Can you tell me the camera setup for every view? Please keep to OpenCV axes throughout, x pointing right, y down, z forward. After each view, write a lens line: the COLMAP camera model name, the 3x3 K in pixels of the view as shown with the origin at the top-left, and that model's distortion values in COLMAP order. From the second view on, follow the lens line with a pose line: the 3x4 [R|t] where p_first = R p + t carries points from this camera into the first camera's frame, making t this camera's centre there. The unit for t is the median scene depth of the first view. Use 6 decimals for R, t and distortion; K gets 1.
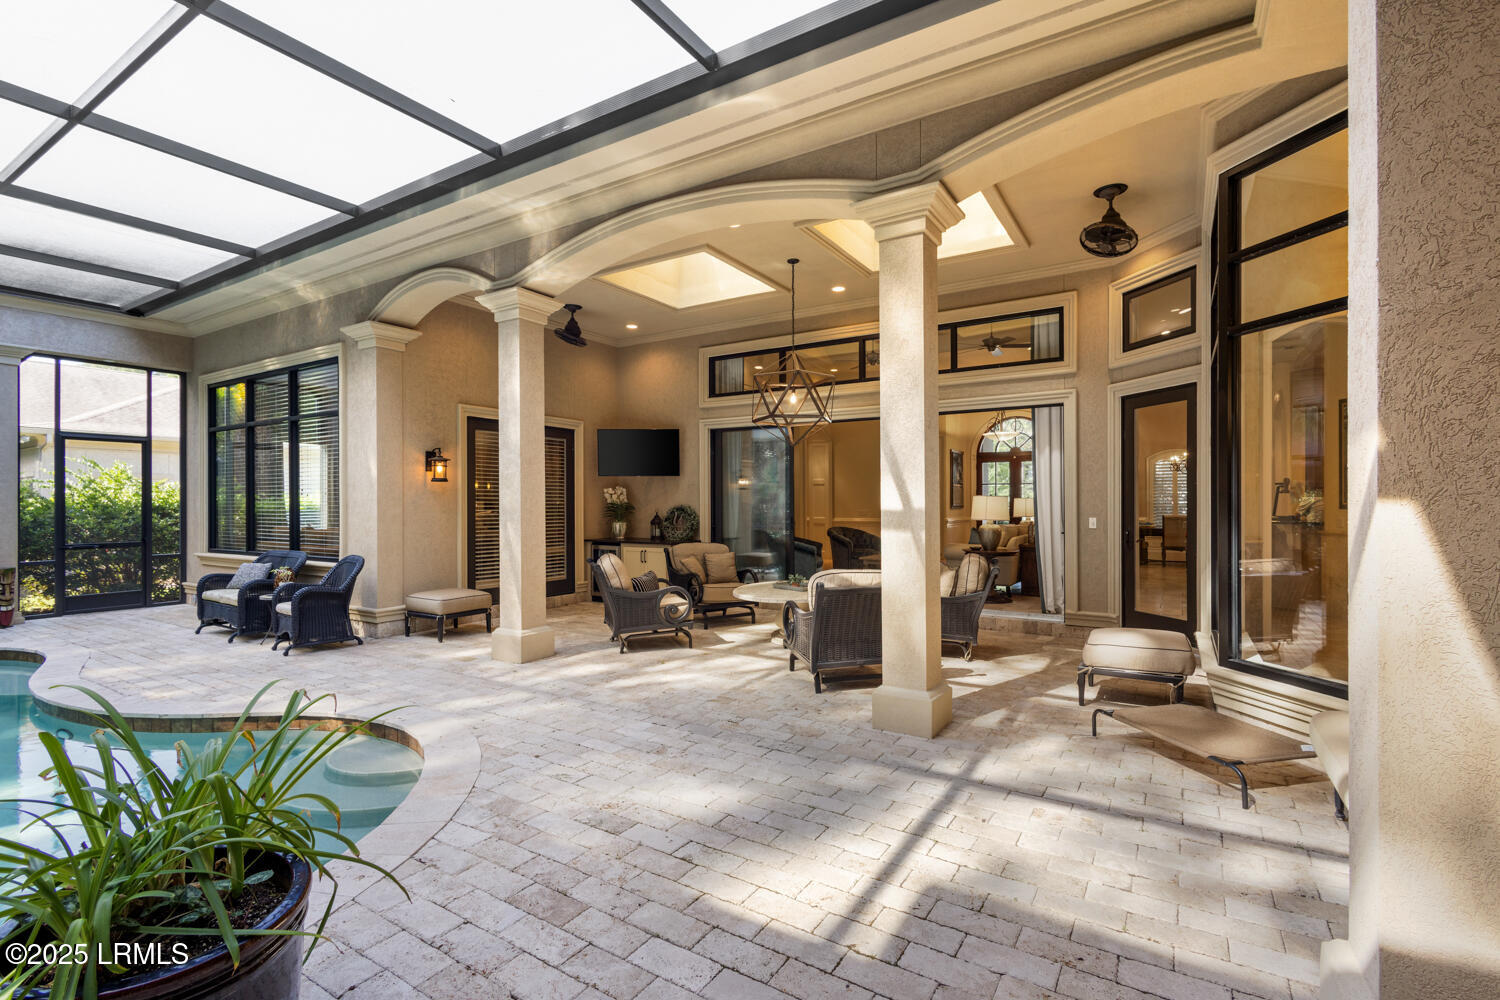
lens RADIAL K [[689.4, 0, 749.6], [0, 689.4, 501.2], [0, 0, 1]] dist [0.007775, -0.002370]
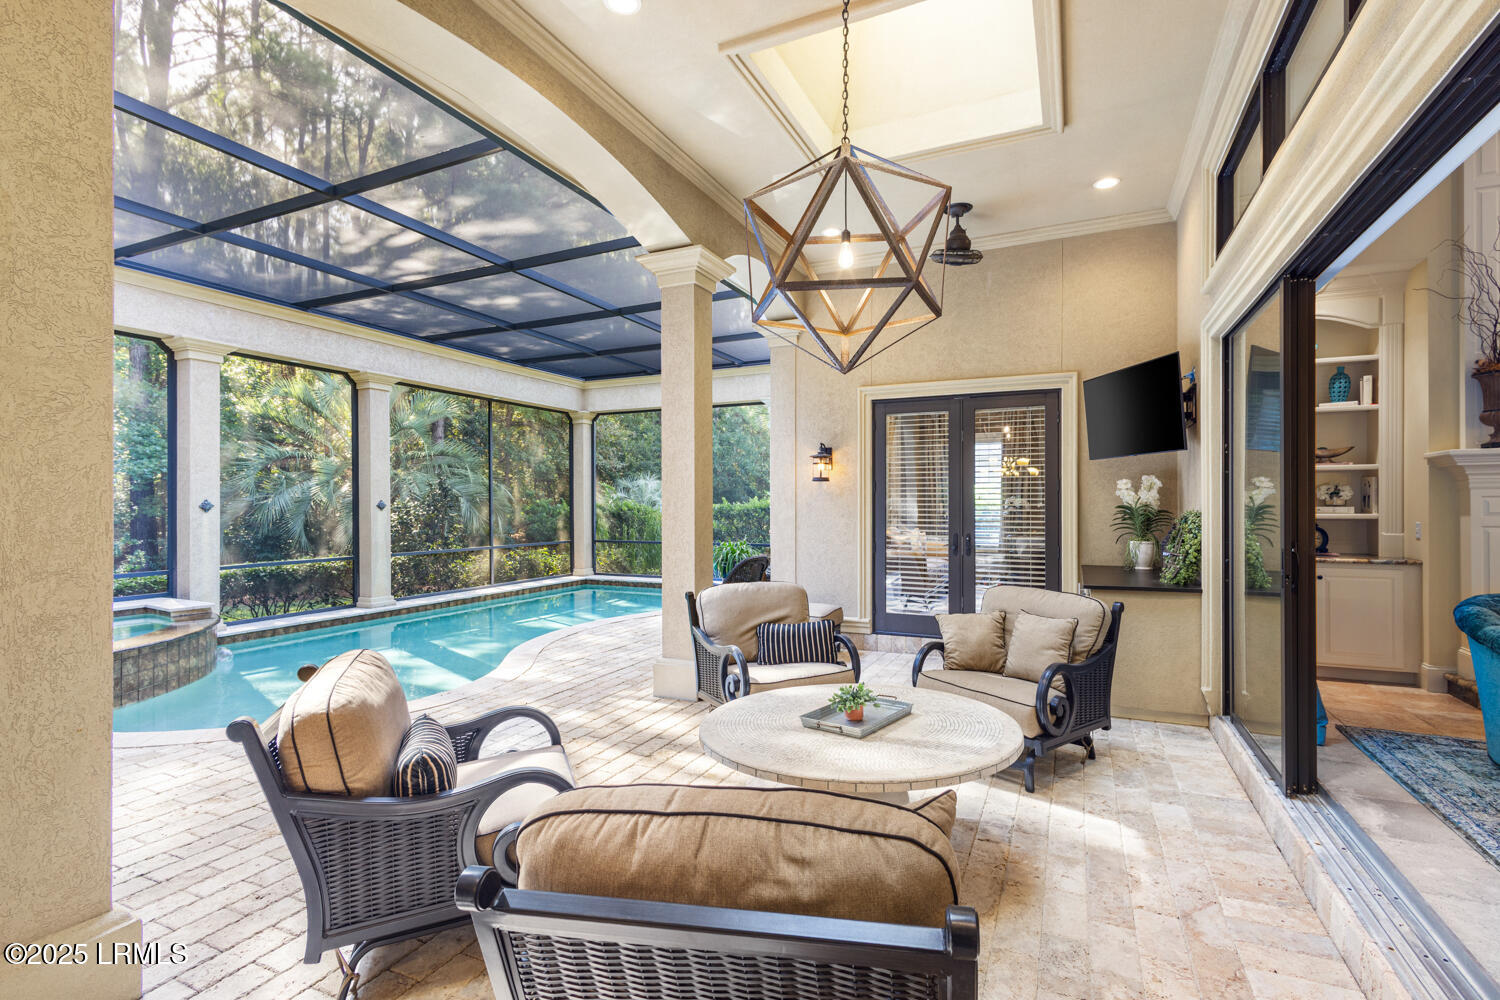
lens RADIAL K [[689.4, 0, 755.8], [0, 689.4, 501.5], [0, 0, 1]] dist [0.007775, -0.002370]
pose [[0.110467, -0.000579, -0.993880, 0.342655], [0.003489, 0.999994, -0.000195, -0.002138], [0.993874, -0.003446, 0.110469, 0.662572]]
